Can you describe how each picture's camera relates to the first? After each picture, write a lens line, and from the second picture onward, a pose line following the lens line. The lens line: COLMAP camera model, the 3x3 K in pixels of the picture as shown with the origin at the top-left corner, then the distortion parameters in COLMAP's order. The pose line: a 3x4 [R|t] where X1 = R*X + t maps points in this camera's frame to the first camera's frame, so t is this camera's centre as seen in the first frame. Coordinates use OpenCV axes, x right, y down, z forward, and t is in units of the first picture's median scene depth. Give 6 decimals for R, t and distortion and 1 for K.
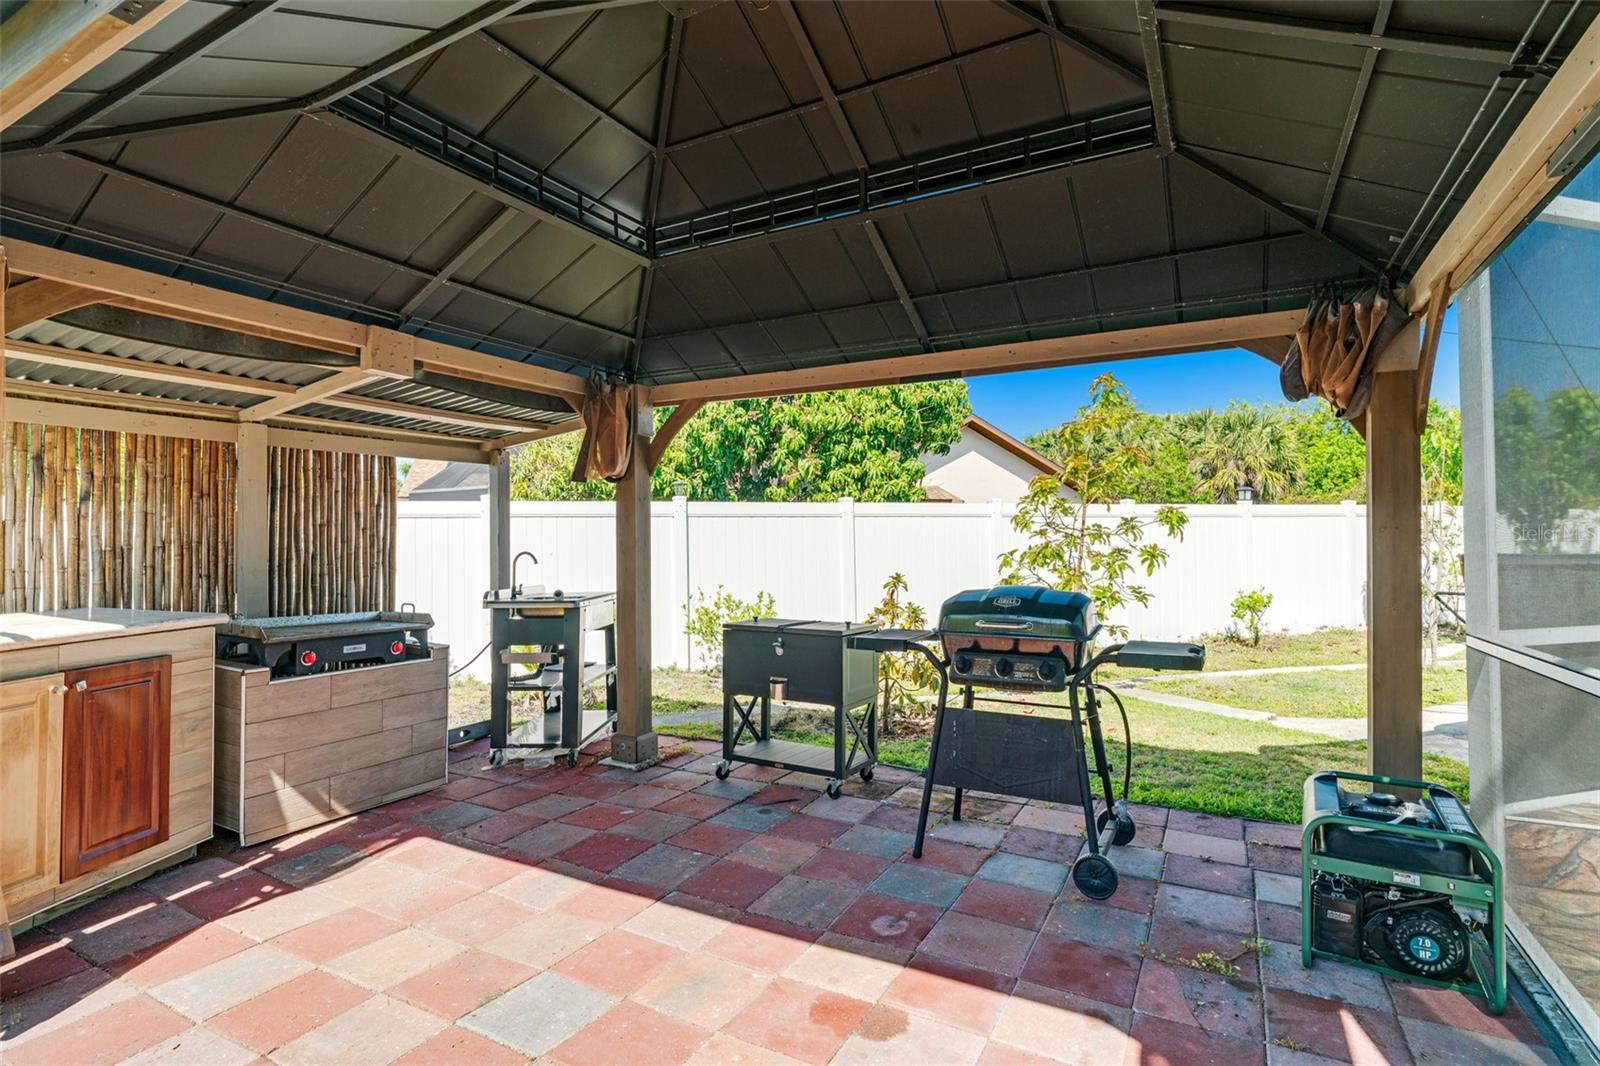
lens RADIAL K [[758.6, 0, 802.7], [0, 758.6, 533.6], [0, 0, 1]] dist [-0.013887, 0.006054]
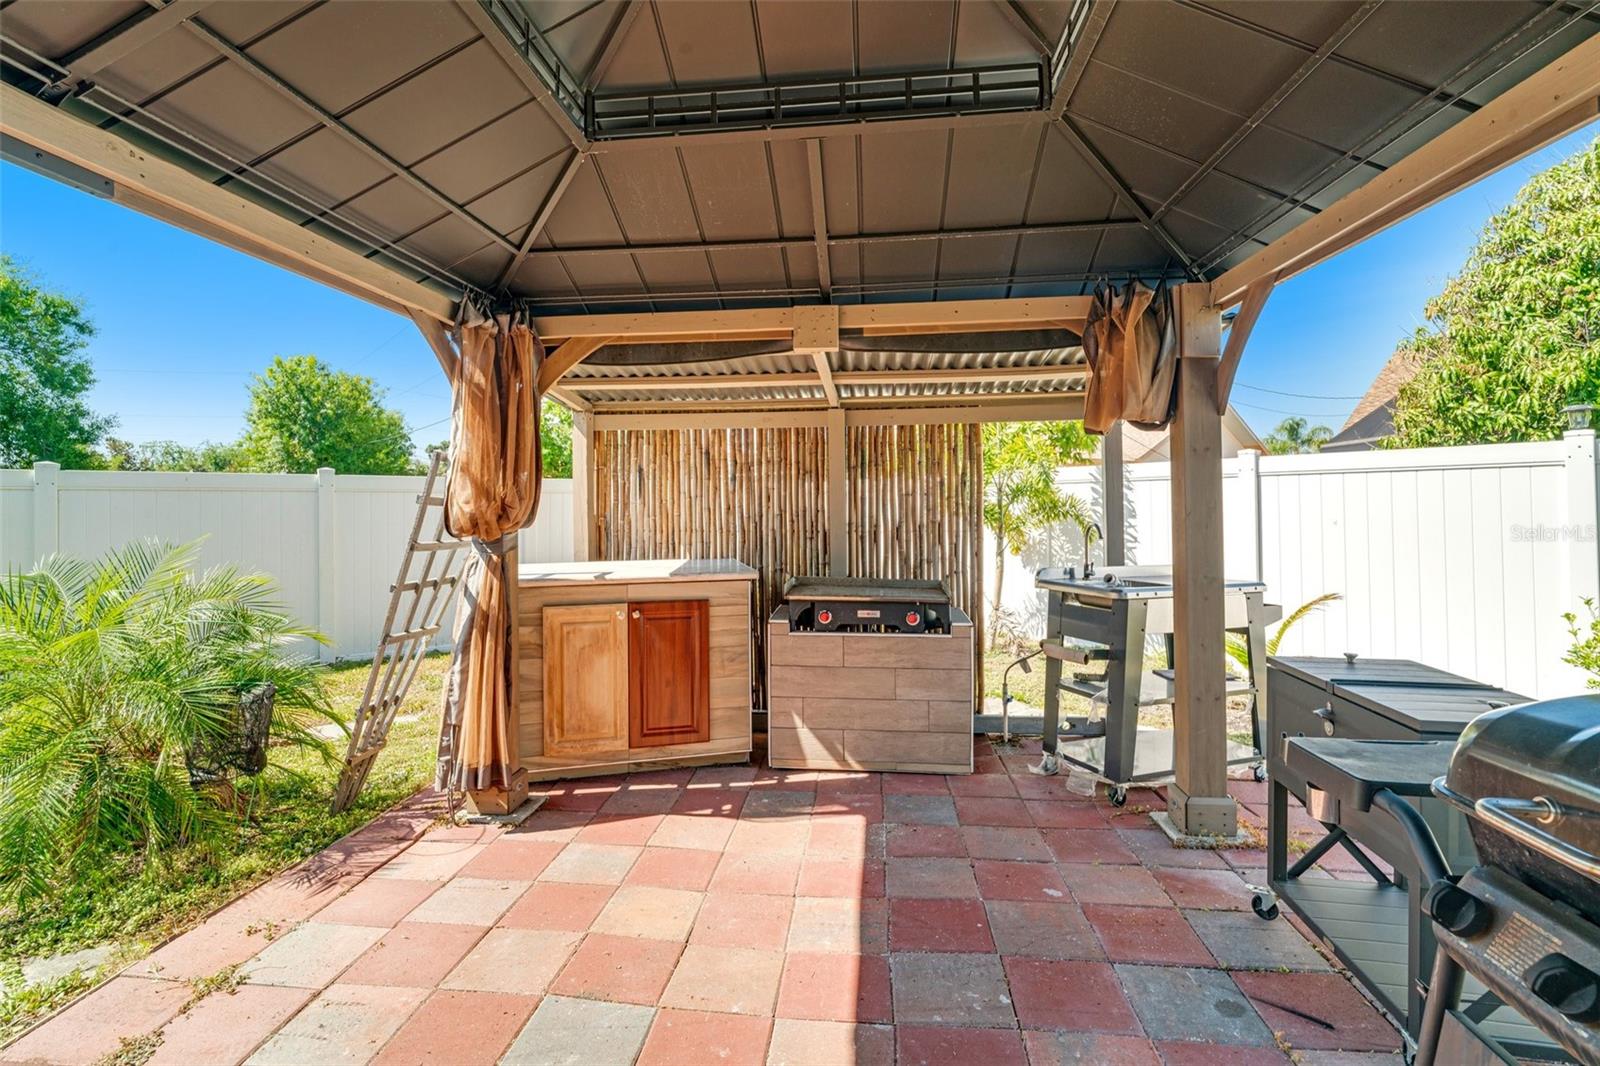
lens RADIAL K [[758.6, 0, 820.1], [0, 758.6, 500.1], [0, 0, 1]] dist [-0.013887, 0.006054]
pose [[0.399763, -0.001743, -0.916617, 0.374046], [0.011910, 0.999924, 0.003293, -0.010704], [0.916541, -0.012233, 0.399754, 0.569363]]
